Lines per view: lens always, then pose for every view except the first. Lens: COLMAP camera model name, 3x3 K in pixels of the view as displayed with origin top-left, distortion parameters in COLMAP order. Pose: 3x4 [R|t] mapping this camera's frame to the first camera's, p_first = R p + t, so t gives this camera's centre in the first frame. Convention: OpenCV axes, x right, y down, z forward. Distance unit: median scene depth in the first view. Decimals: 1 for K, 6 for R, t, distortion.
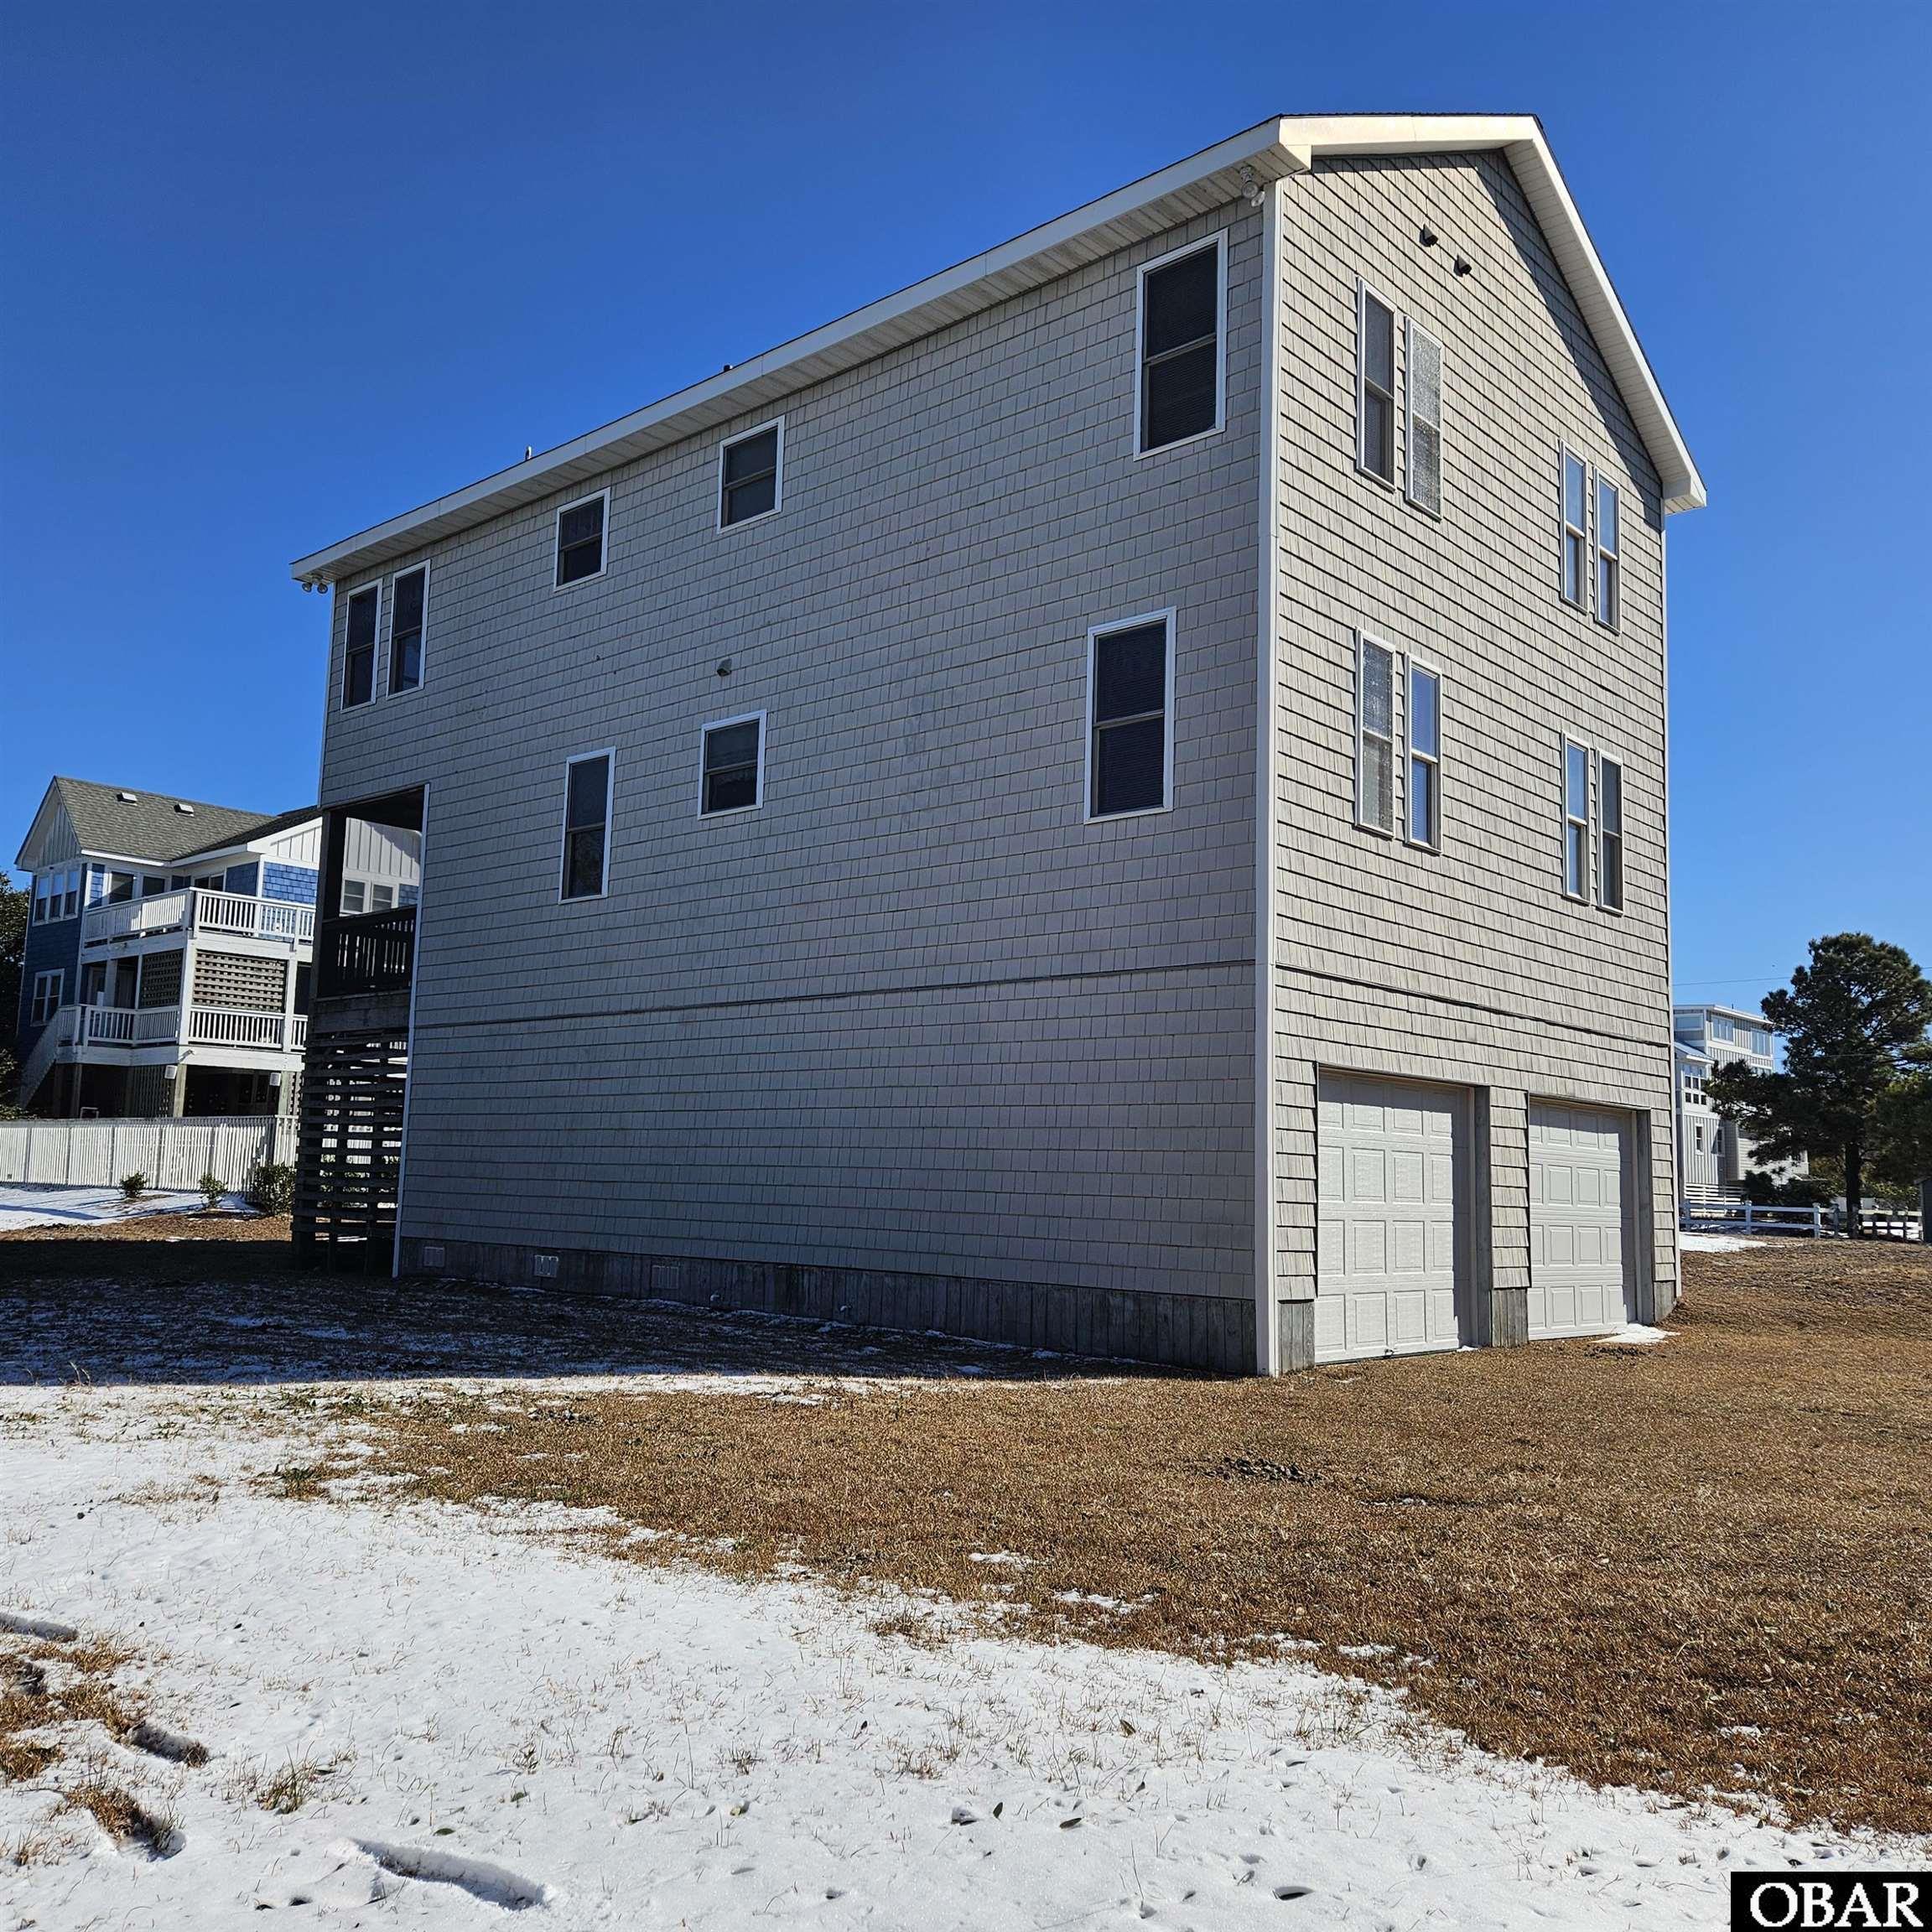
lens RADIAL K [[1756.5, 0, 966.0], [0, 1756.5, 966.0], [0, 0, 1]] dist [0.004197, 0.001259]
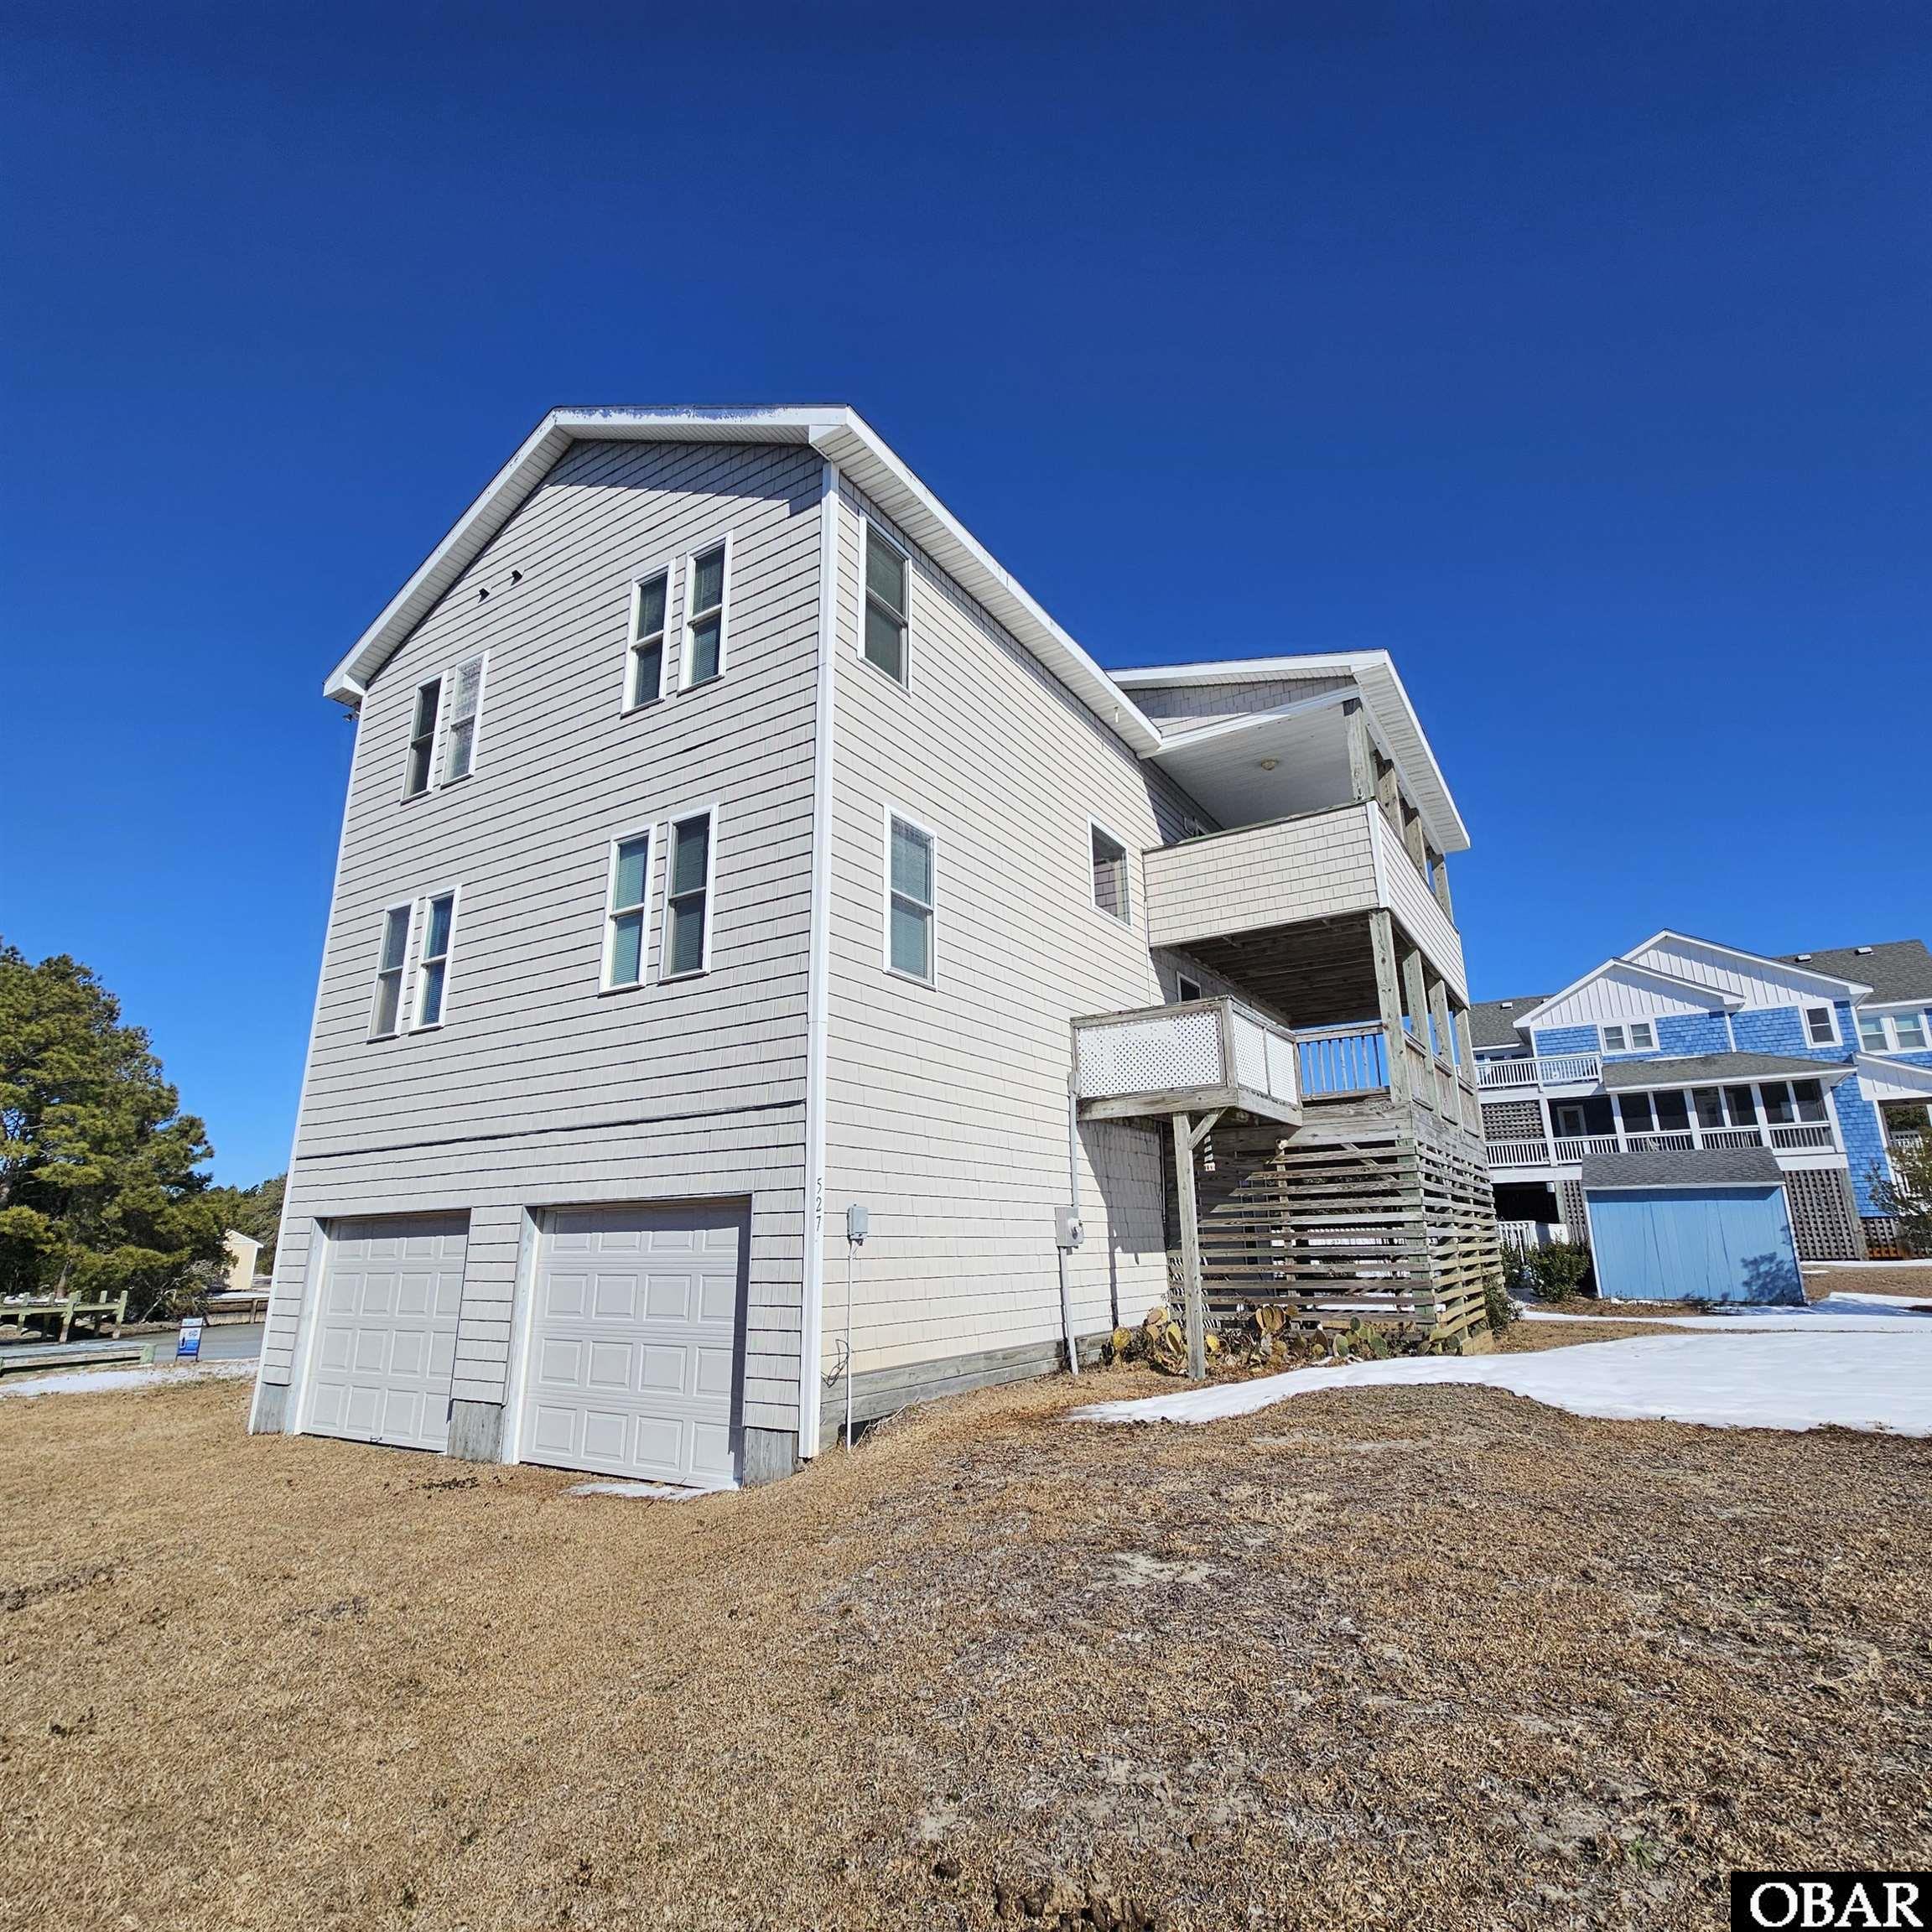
lens RADIAL K [[1048.1, 0, 966.0], [0, 1048.1, 966.0], [0, 0, 1]] dist [-0.001123, 0.000090]
pose [[0.175178, -0.284610, -0.942502, 0.351997], [0.145849, 0.954244, -0.261048, 0.046849], [0.973674, -0.091733, 0.208672, 0.403772]]
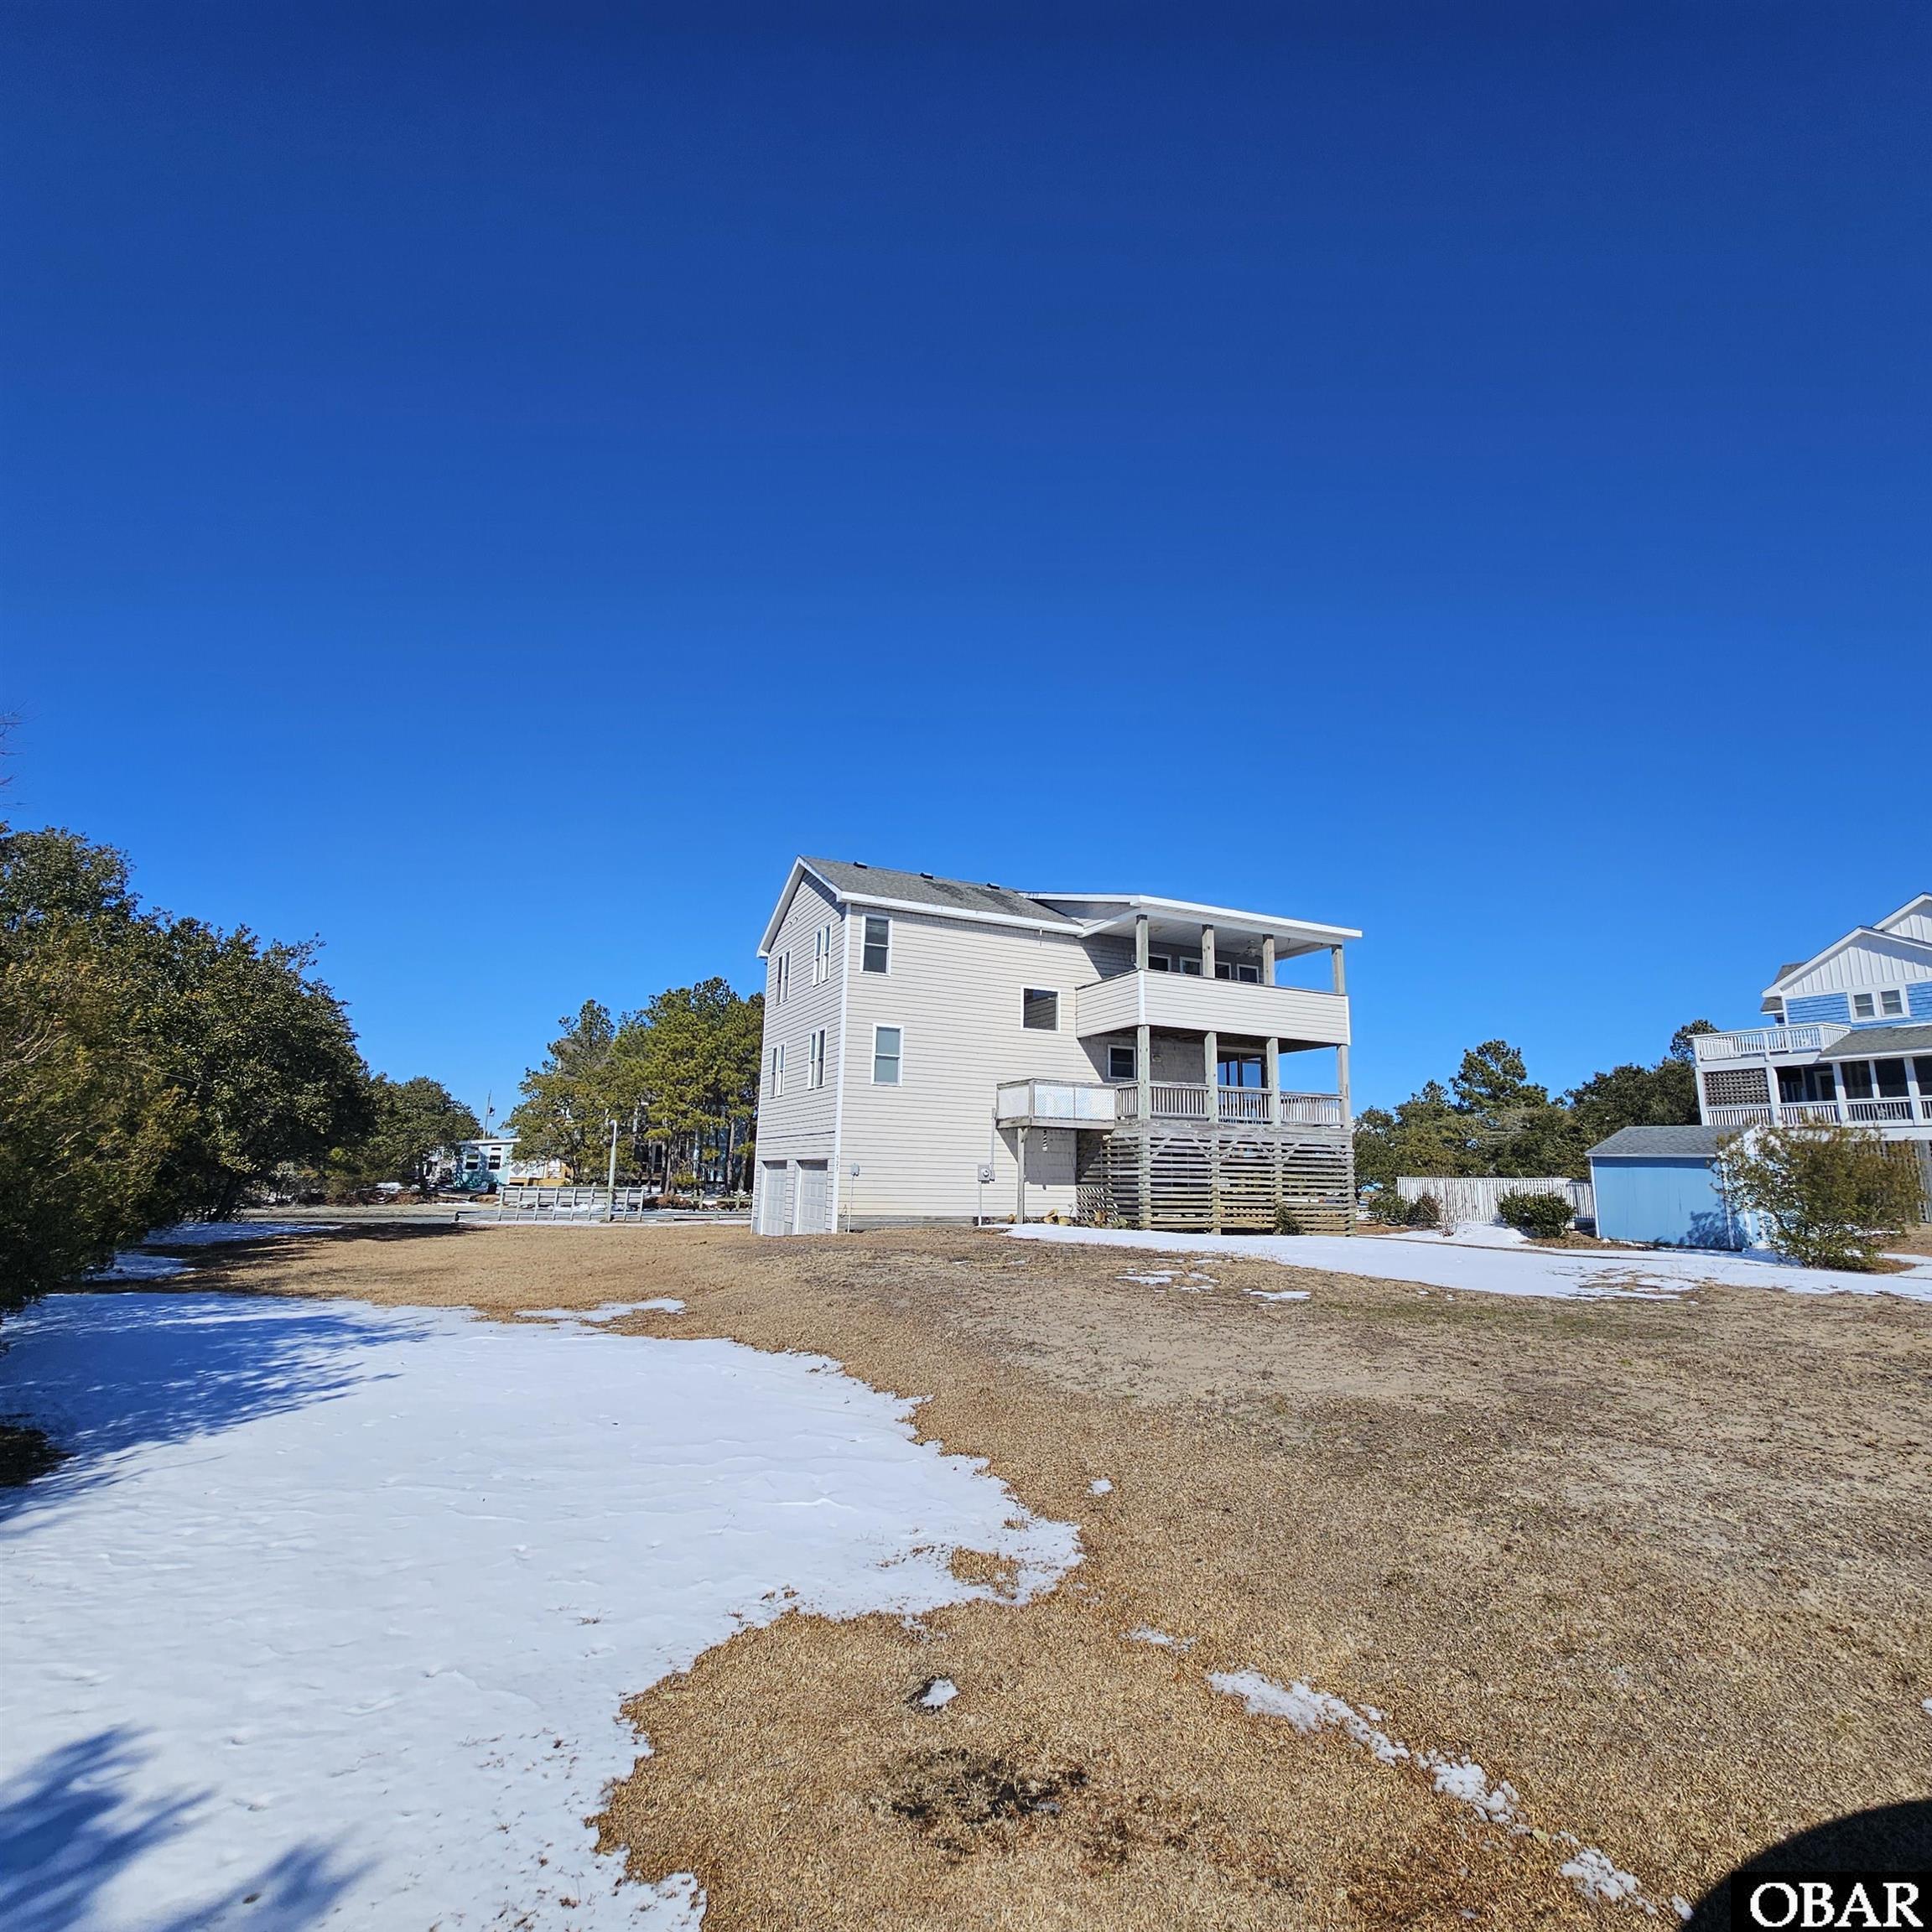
lens RADIAL K [[1048.1, 0, 966.0], [0, 1048.1, 966.0], [0, 0, 1]] dist [-0.001123, 0.000090]
pose [[-0.382623, -0.217236, -0.898002, 0.703123], [0.087787, 0.959019, -0.269401, 0.095501], [0.919724, -0.181912, -0.347872, 0.714808]]
